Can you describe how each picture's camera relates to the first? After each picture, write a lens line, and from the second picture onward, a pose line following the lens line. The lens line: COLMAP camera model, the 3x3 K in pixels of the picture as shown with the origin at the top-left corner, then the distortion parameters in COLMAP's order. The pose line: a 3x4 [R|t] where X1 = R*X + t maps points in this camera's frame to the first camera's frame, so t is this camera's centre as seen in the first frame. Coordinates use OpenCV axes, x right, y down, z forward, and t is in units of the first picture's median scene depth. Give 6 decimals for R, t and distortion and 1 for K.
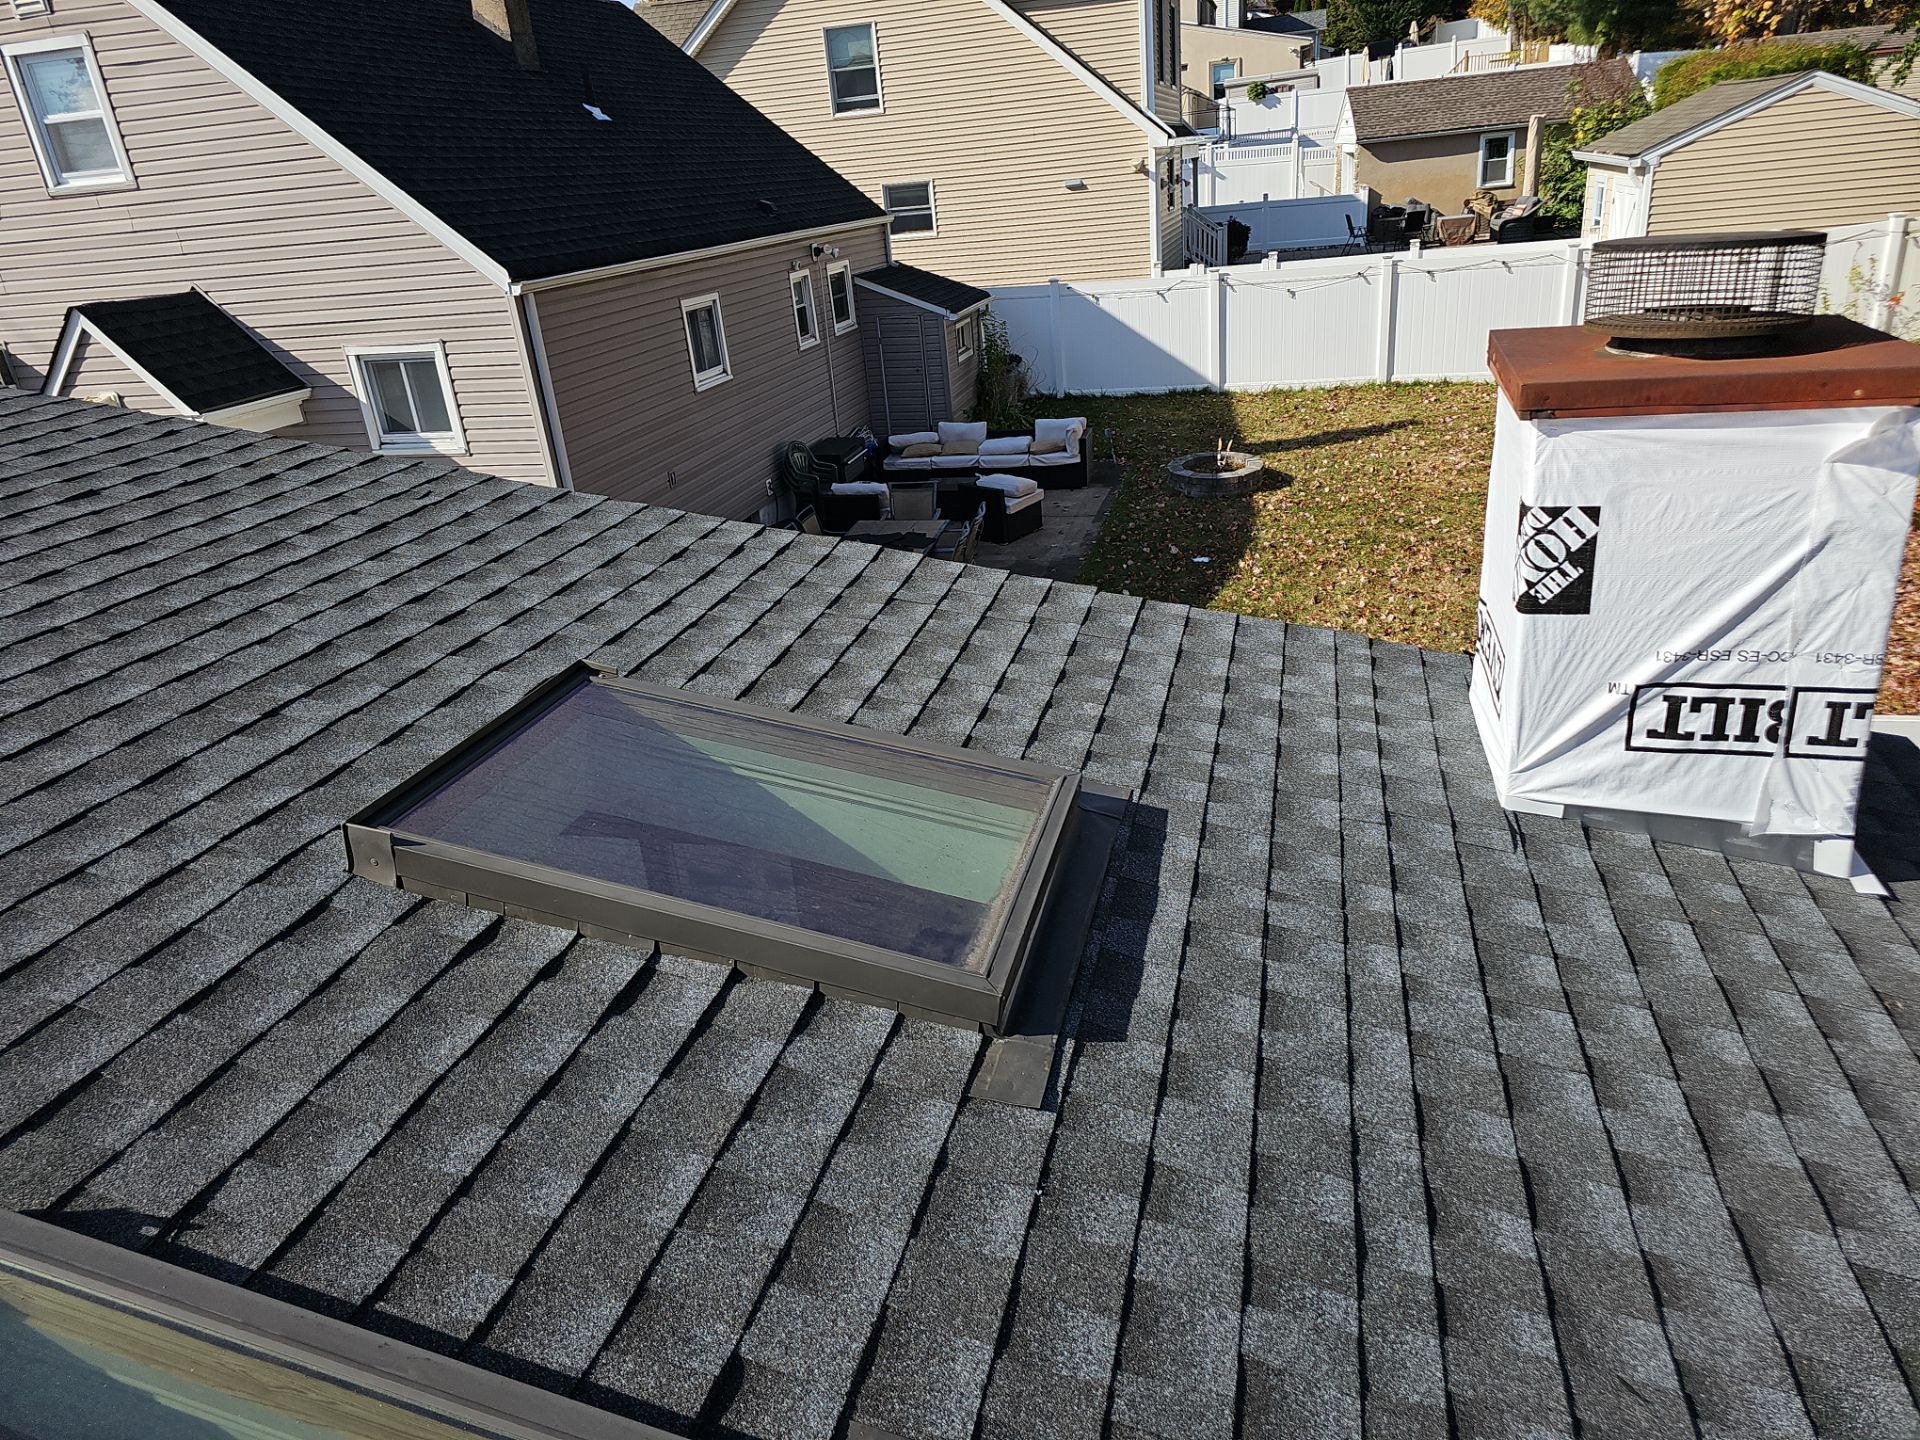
lens RADIAL K [[1256.0, 0, 935.9], [0, 1256.0, 704.4], [0, 0, 1]] dist [0.048449, -0.031762]
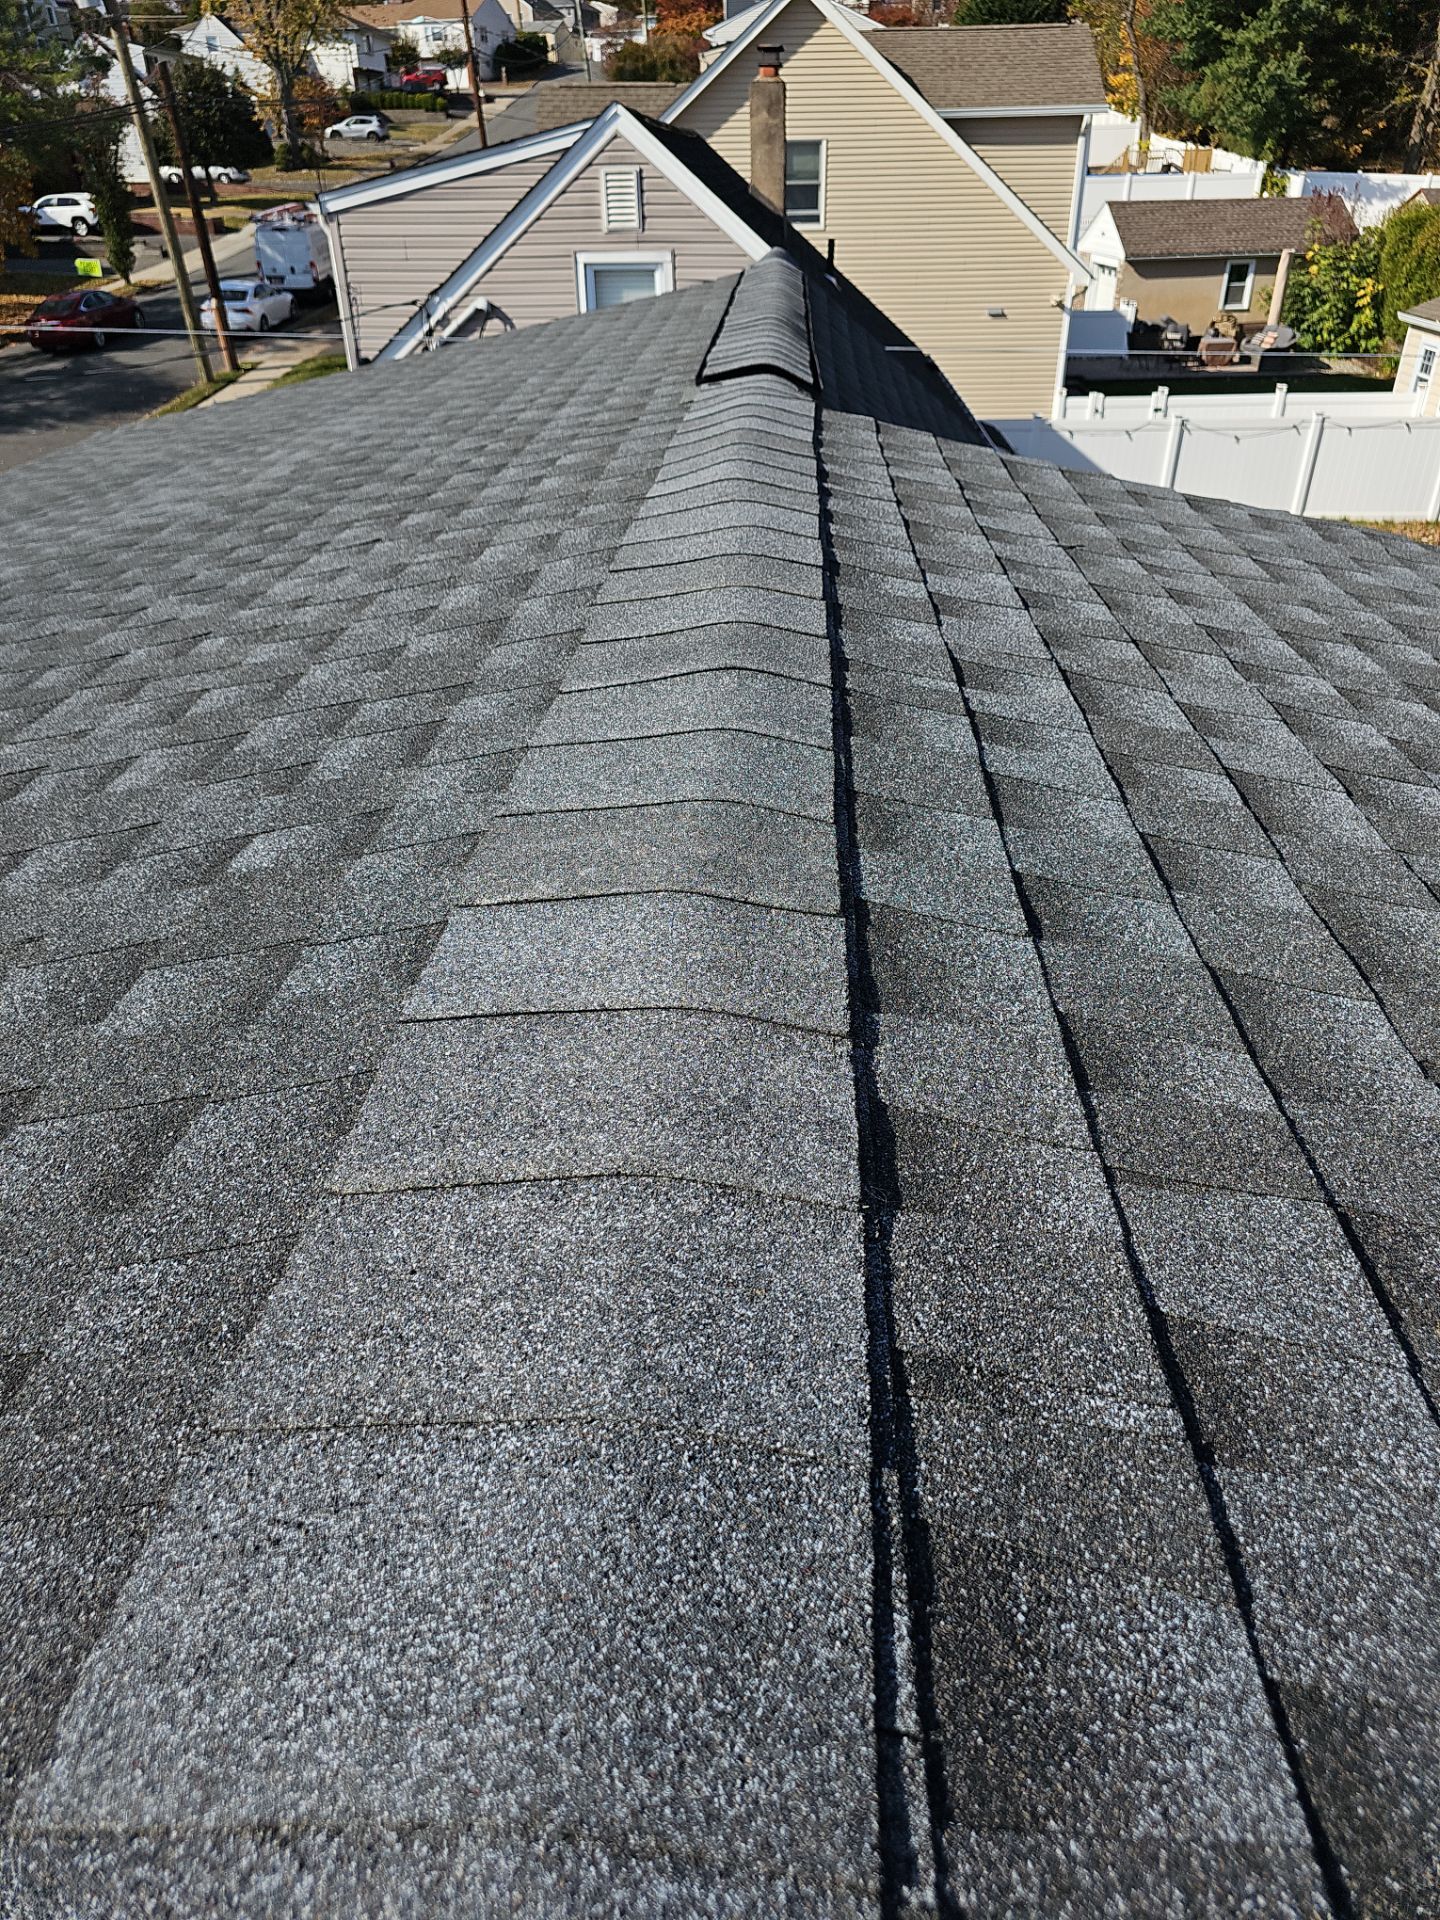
lens RADIAL K [[1256.0, 0, 735.8], [0, 1256.0, 961.7], [0, 0, 1]] dist [0.048449, -0.031762]
pose [[0.973742, -0.054829, 0.220951, -2.208962], [0.021181, 0.988173, 0.151871, -0.131088], [-0.226665, -0.143203, 0.963388, -0.581824]]
